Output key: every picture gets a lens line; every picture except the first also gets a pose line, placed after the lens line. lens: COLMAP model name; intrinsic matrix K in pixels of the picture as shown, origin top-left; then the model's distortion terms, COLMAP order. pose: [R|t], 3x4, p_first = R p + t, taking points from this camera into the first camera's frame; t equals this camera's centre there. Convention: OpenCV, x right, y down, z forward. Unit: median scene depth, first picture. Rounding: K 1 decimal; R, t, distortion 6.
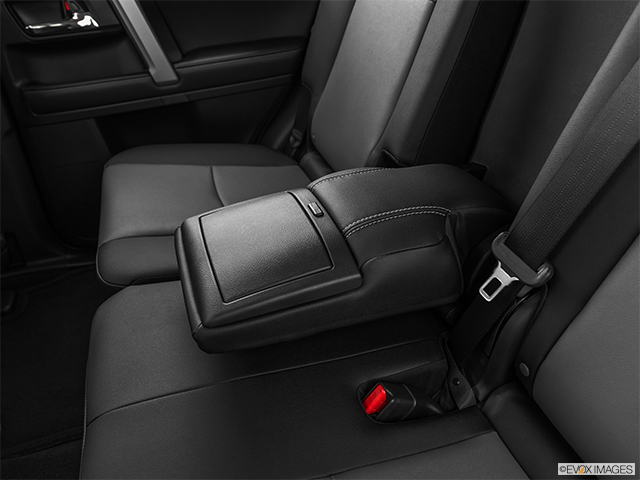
lens RADIAL K [[431.1, 0, 321.9], [0, 431.1, 240.9], [0, 0, 1]] dist [-0.009477, 0.005670]
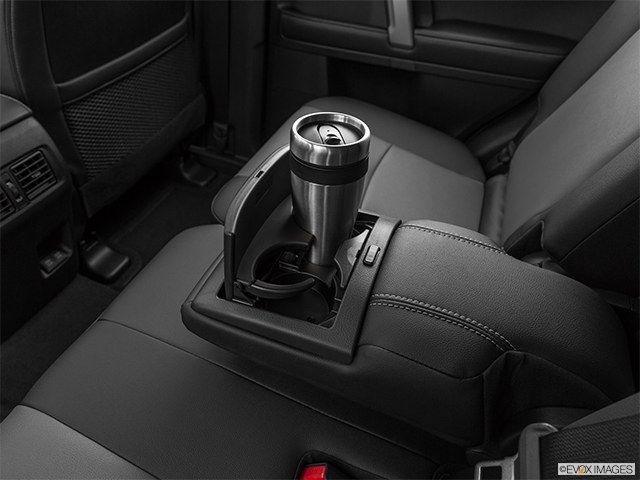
lens RADIAL K [[431.1, 0, 320.7], [0, 431.1, 244.2], [0, 0, 1]] dist [-0.009477, 0.005670]
pose [[0.770012, 0.493941, -0.403861, 0.104099], [-0.452798, 0.869004, 0.199515, -0.092947], [0.449505, 0.029239, 0.892799, 0.078925]]
